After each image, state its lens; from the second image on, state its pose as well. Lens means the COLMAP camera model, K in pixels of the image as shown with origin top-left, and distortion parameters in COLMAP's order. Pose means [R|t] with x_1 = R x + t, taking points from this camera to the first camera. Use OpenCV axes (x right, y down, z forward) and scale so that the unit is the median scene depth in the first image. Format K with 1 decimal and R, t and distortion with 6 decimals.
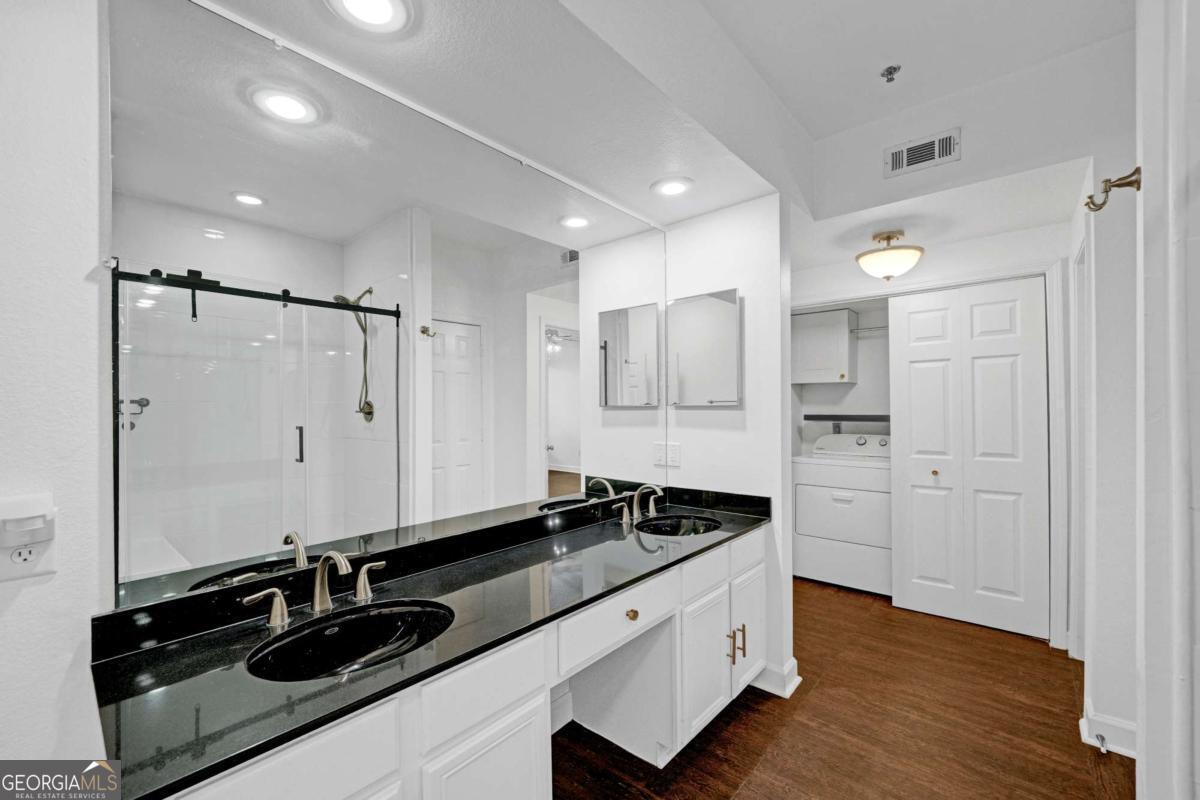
lens RADIAL K [[479.8, 0, 598.2], [0, 479.8, 407.1], [0, 0, 1]] dist [-0.006856, 0.001668]
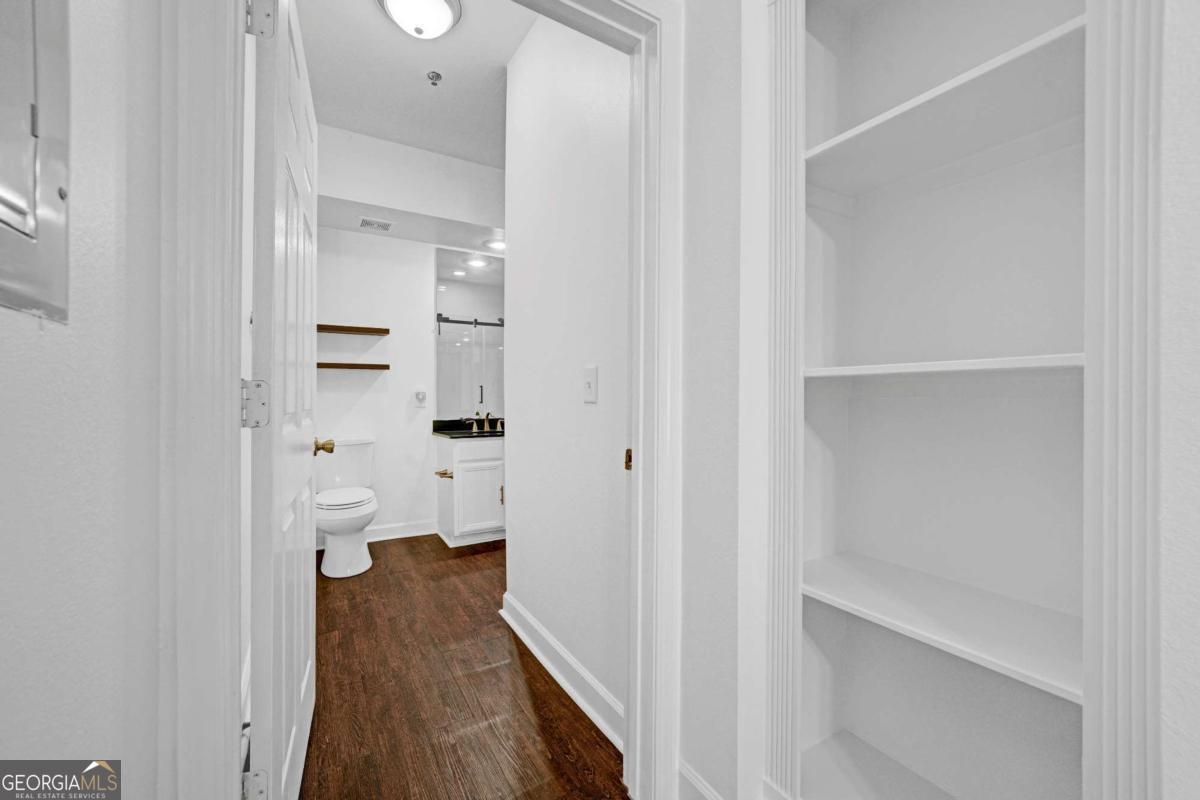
lens RADIAL K [[479.8, 0, 601.3], [0, 479.8, 397.4], [0, 0, 1]] dist [-0.006856, 0.001668]
pose [[0.951051, 0.004410, -0.309003, 0.502664], [-0.004399, 0.999990, 0.000730, 0.088987], [0.309004, 0.000665, 0.951061, -0.798046]]
